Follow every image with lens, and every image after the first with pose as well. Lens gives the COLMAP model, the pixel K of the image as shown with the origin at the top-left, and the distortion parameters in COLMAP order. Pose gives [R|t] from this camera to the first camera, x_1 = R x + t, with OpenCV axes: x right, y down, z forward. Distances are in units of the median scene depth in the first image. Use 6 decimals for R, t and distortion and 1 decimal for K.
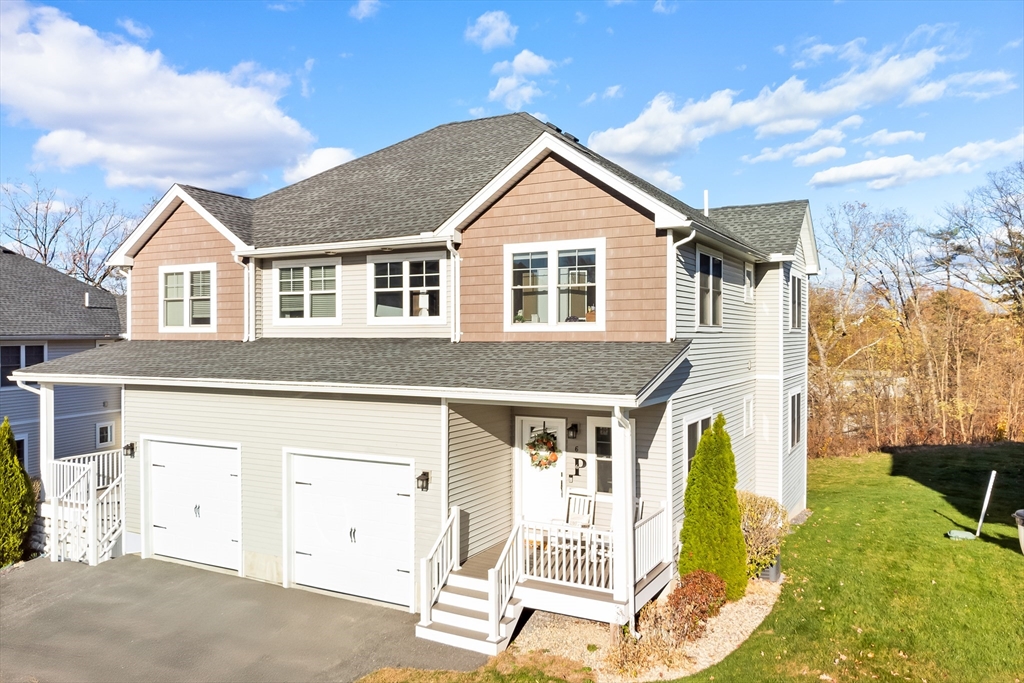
lens RADIAL K [[749.3, 0, 512.0], [0, 749.3, 341.5], [0, 0, 1]] dist [0.027185, -0.005711]
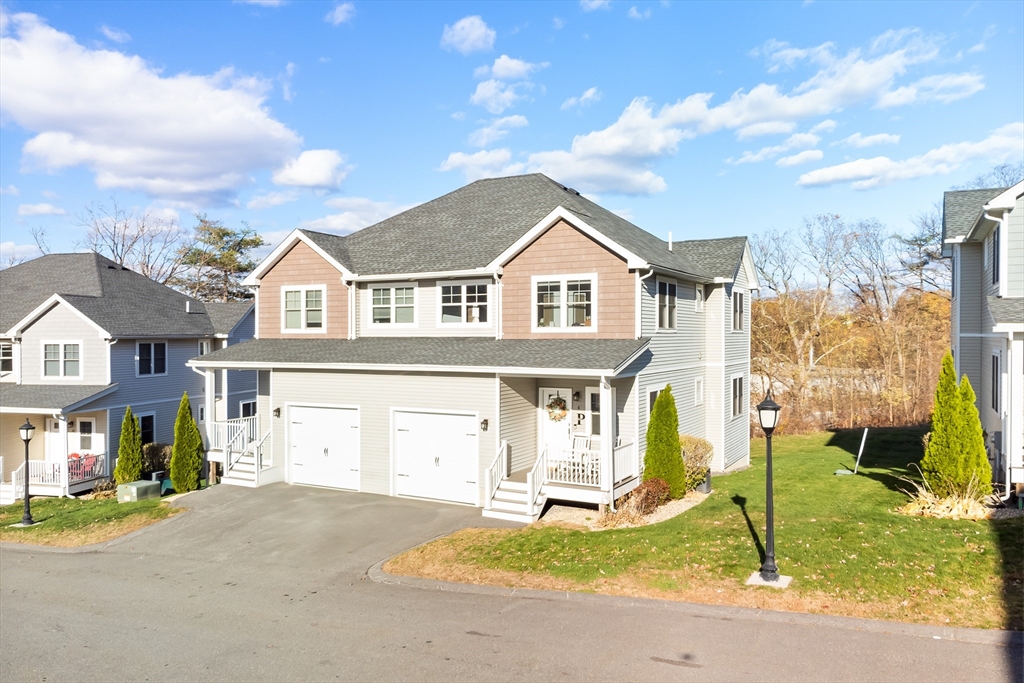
lens RADIAL K [[749.3, 0, 512.0], [0, 749.3, 341.5], [0, 0, 1]] dist [0.027185, -0.005711]
pose [[0.999999, -0.000250, 0.001585, -0.053161], [0.000250, 1.000000, 0.000296, 0.004486], [-0.001585, -0.000296, 0.999999, -0.536684]]
